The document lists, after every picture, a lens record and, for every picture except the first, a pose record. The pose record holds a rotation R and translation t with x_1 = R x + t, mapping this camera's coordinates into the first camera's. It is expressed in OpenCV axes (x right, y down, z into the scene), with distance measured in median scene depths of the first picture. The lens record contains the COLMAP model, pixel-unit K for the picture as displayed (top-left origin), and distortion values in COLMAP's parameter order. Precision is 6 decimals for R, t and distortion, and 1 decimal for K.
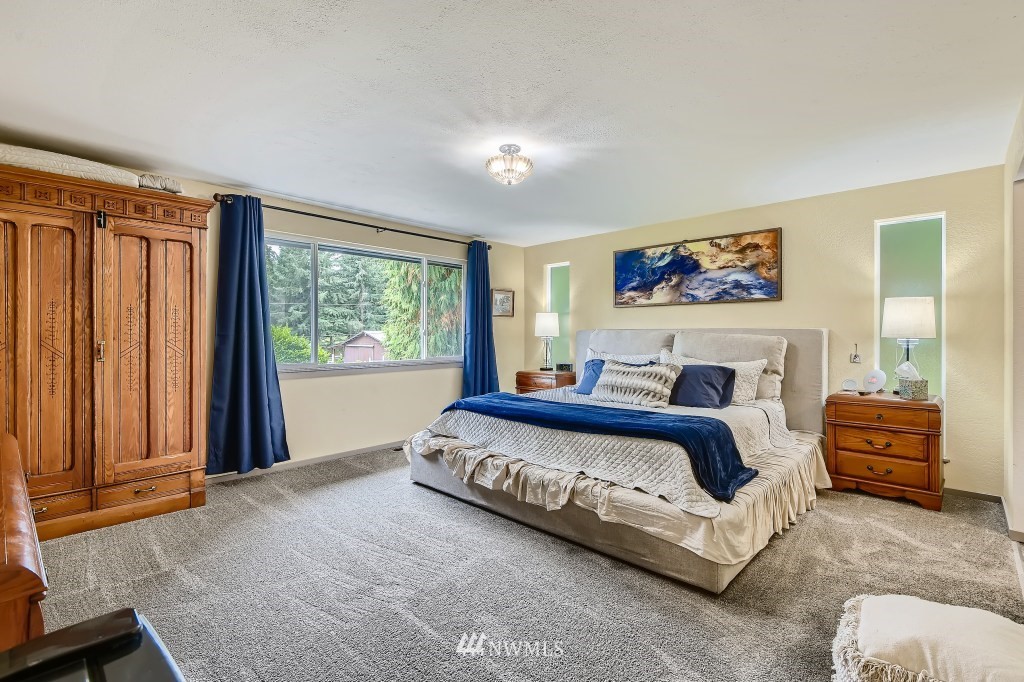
lens RADIAL K [[467.6, 0, 514.7], [0, 467.6, 333.4], [0, 0, 1]] dist [0.010985, -0.000181]
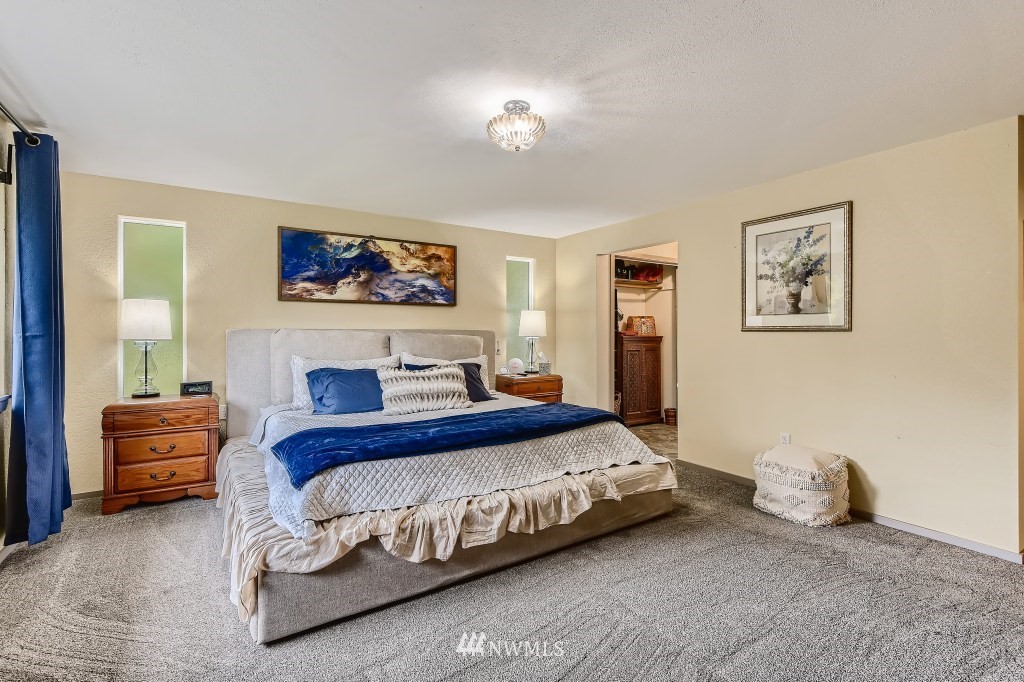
lens RADIAL K [[467.6, 0, 514.7], [0, 467.6, 333.4], [0, 0, 1]] dist [0.010985, -0.000181]
pose [[0.227506, -0.000516, 0.973776, -0.522675], [0.001293, 0.999999, 0.000227, -0.001532], [-0.973776, 0.001208, 0.227507, 0.536870]]
